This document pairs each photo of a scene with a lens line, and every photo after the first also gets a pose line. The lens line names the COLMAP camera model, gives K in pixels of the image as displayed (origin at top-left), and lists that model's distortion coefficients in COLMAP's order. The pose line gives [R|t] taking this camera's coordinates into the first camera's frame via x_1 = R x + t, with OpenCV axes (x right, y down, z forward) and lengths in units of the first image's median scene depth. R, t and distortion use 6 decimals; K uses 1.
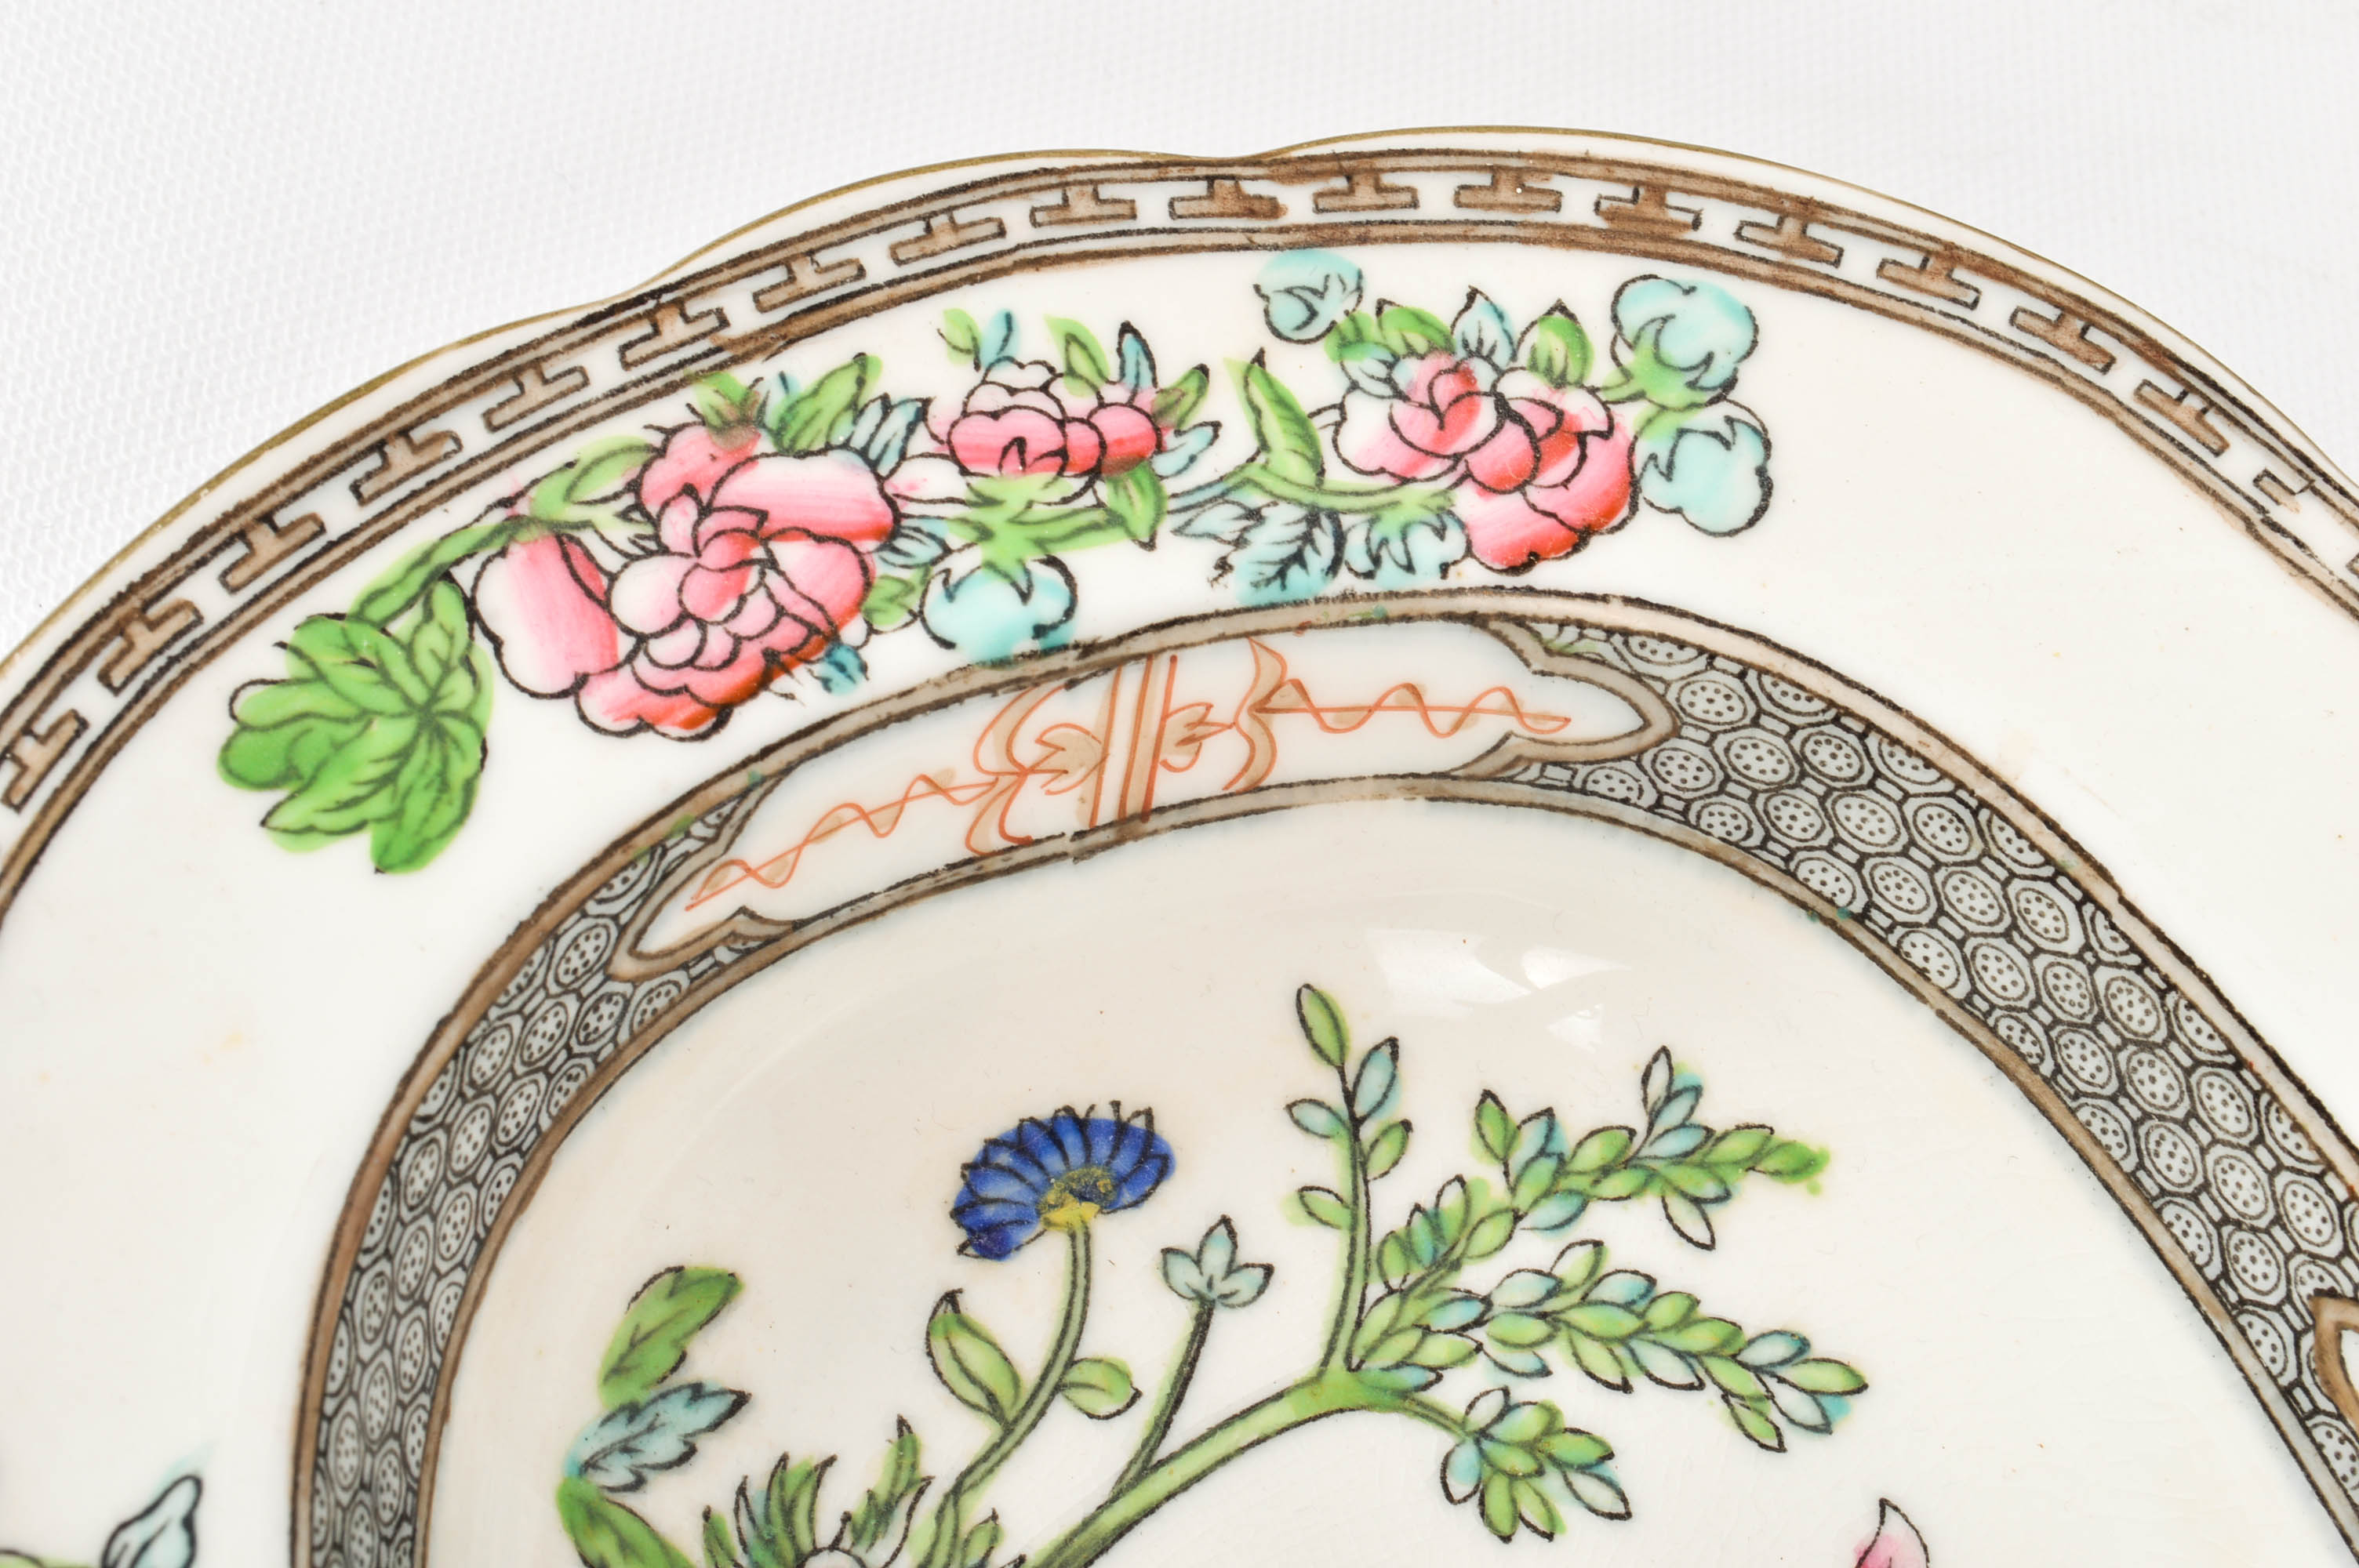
lens RADIAL K [[3982.1, 0, 1179.5], [0, 3982.1, 784.0], [0, 0, 1]] dist [-0.004808, -0.029962]
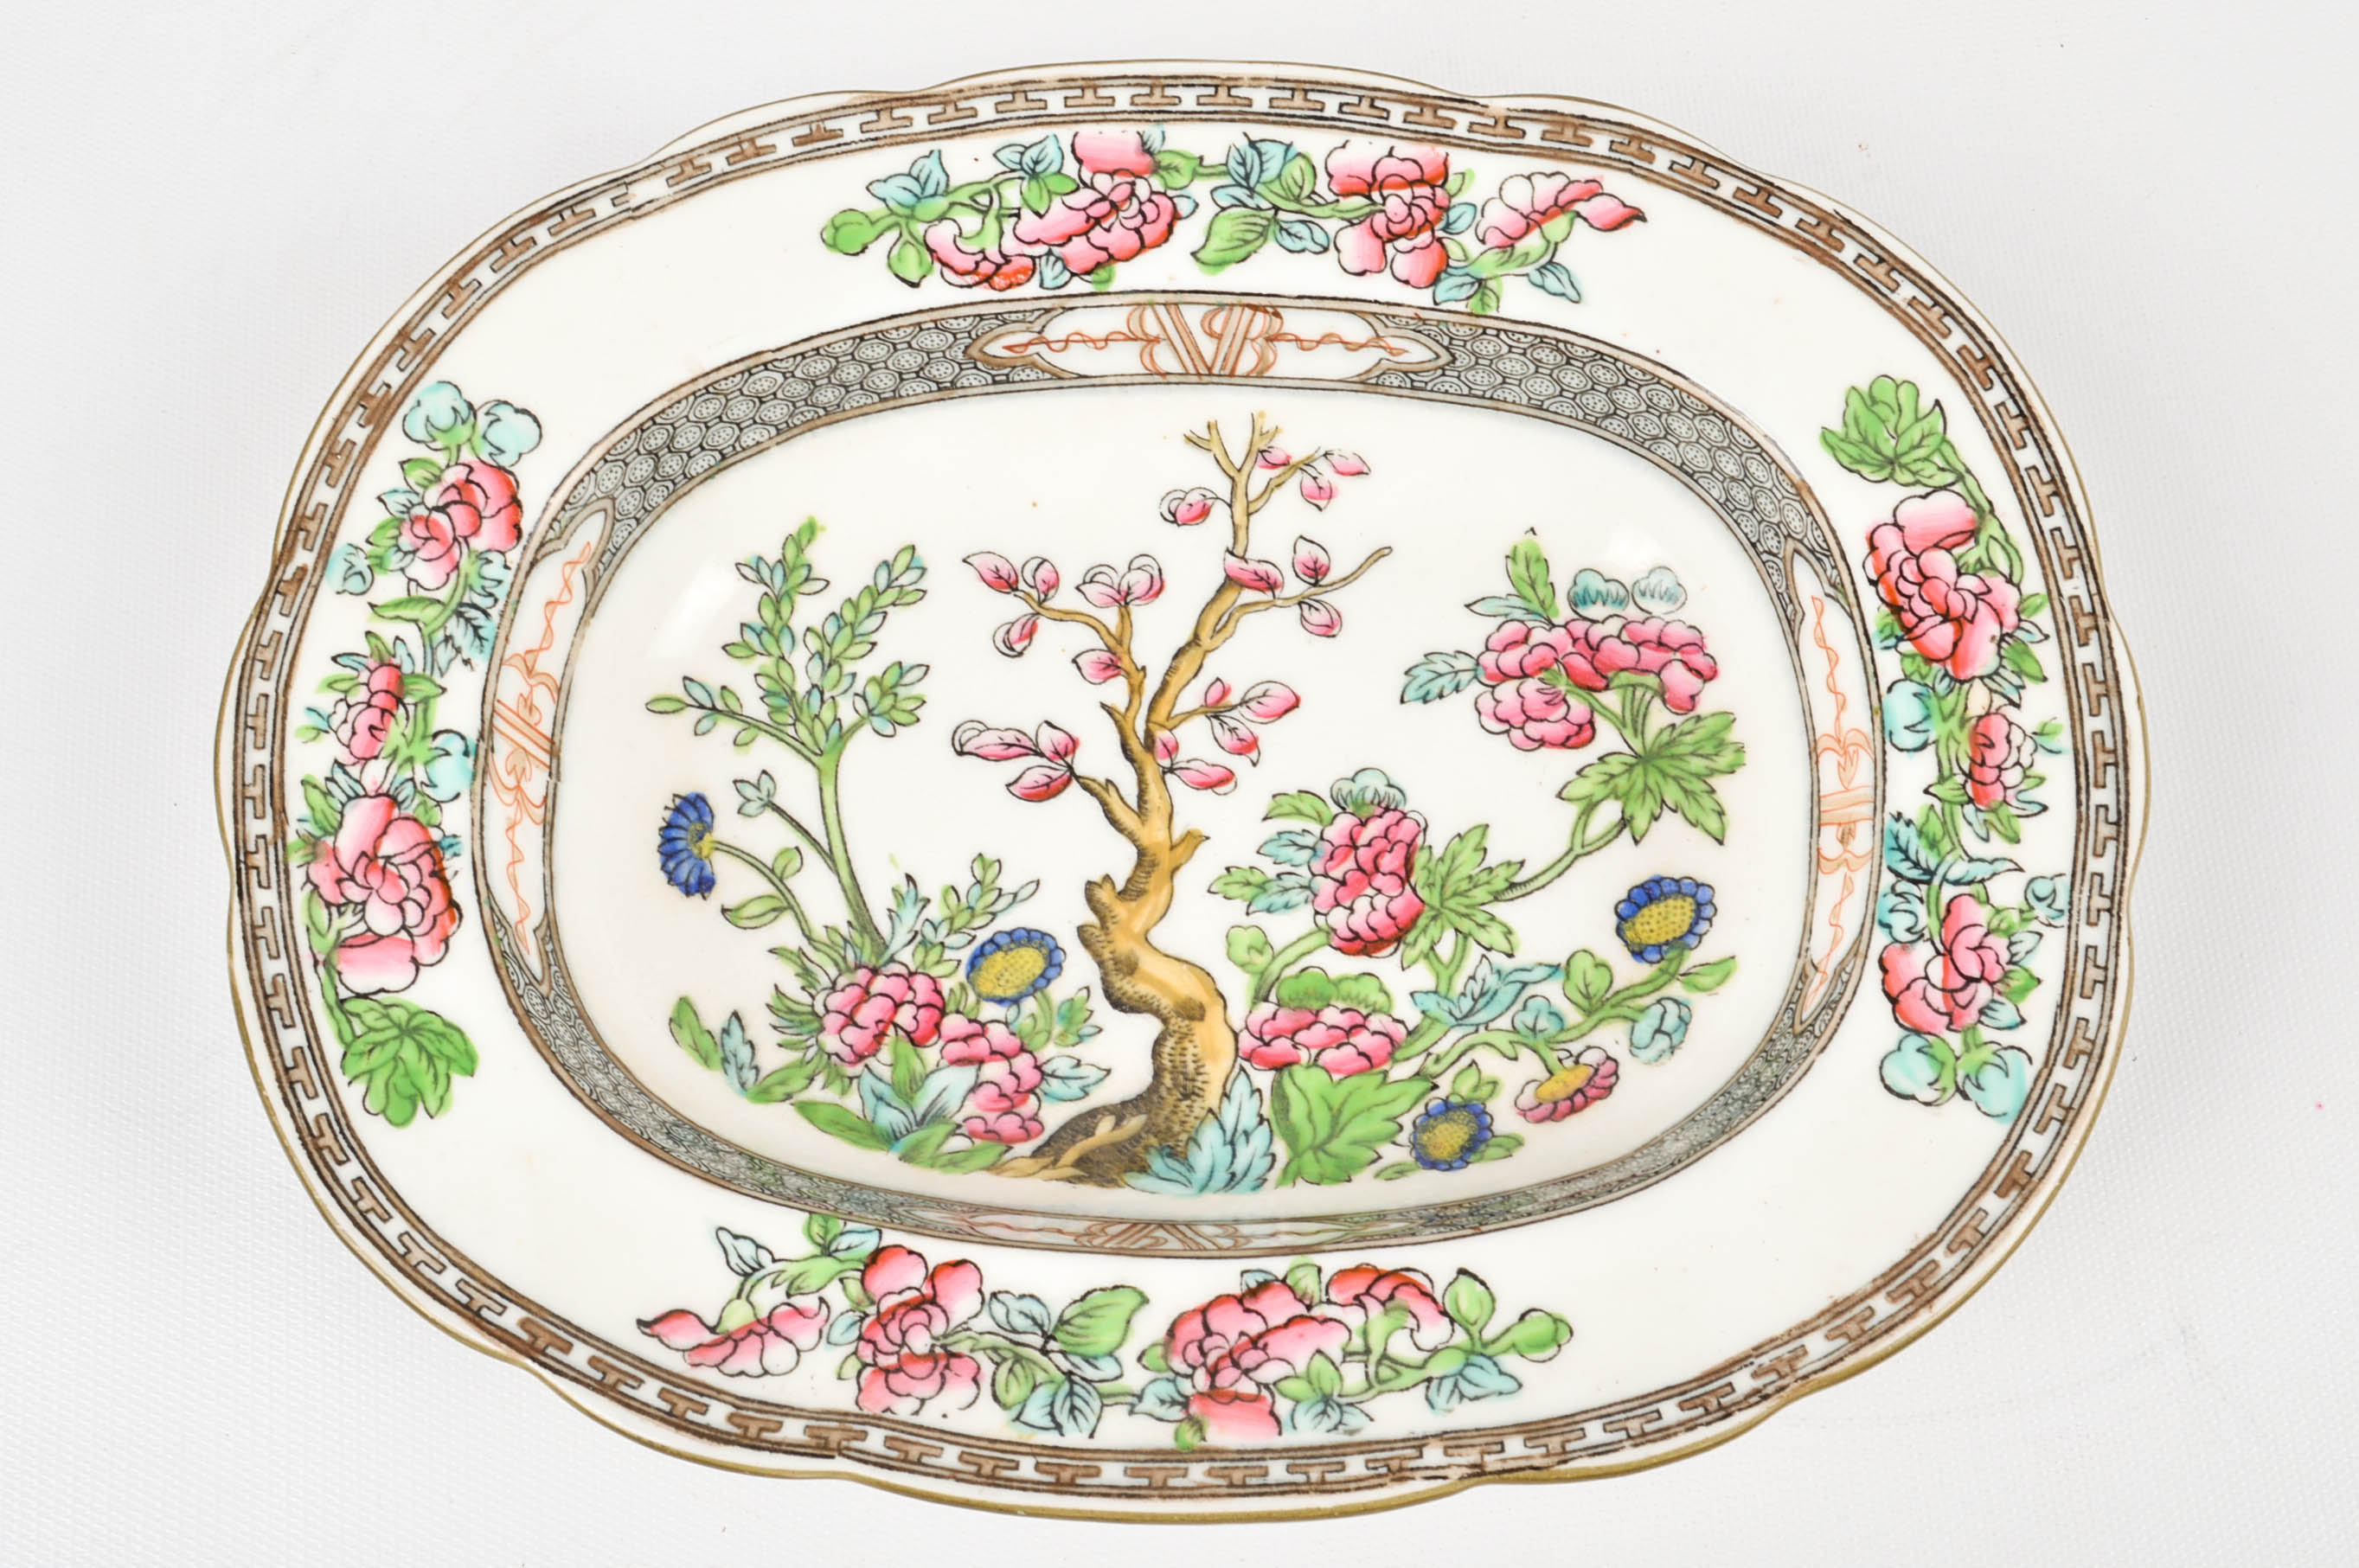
lens RADIAL K [[2518.5, 0, 1224.6], [0, 2518.5, 779.0], [0, 0, 1]] dist [-0.075809, -0.002185]
pose [[0.357747, -0.922731, 0.143469, -0.092066], [0.839975, 0.385101, 0.382281, -0.198595], [-0.407993, -0.016249, 0.912840, -0.375375]]
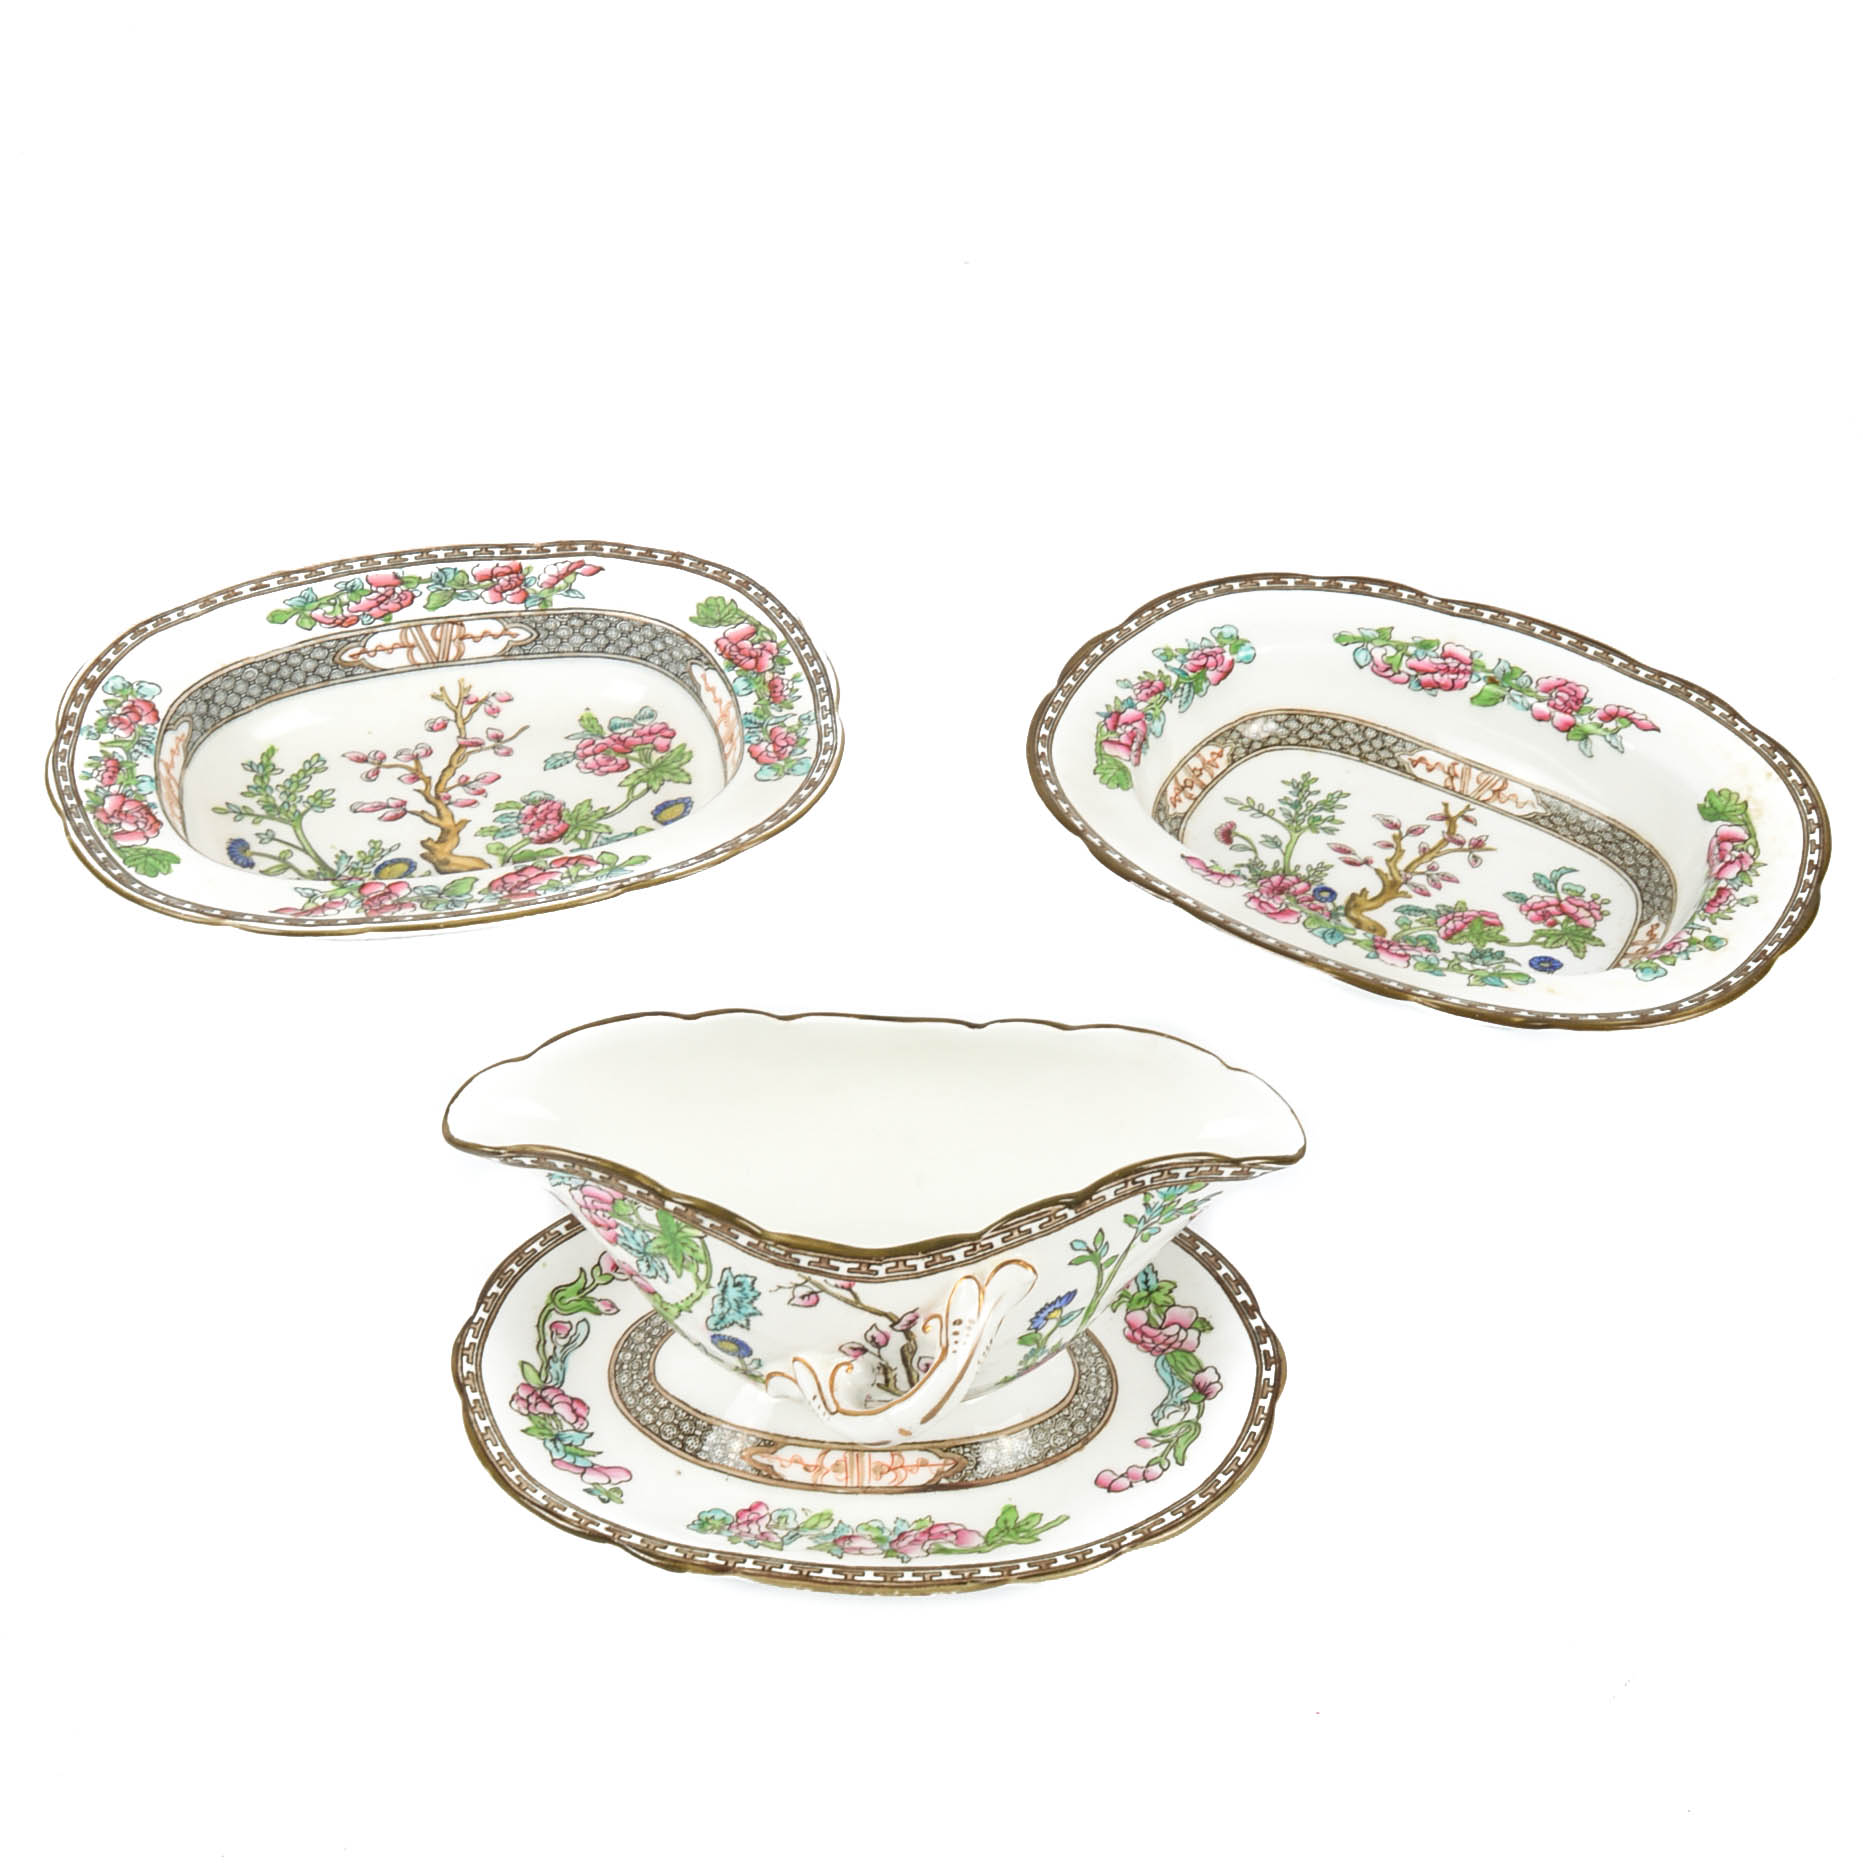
lens RADIAL K [[2771.7, 0, 935.2], [0, 2771.7, 814.0], [0, 0, 1]] dist [-0.087219, 0.021559]
pose [[0.085332, -0.728395, 0.679823, -2.278091], [0.852123, 0.406946, 0.329062, -0.313494], [-0.516338, 0.551213, 0.655407, -1.713372]]
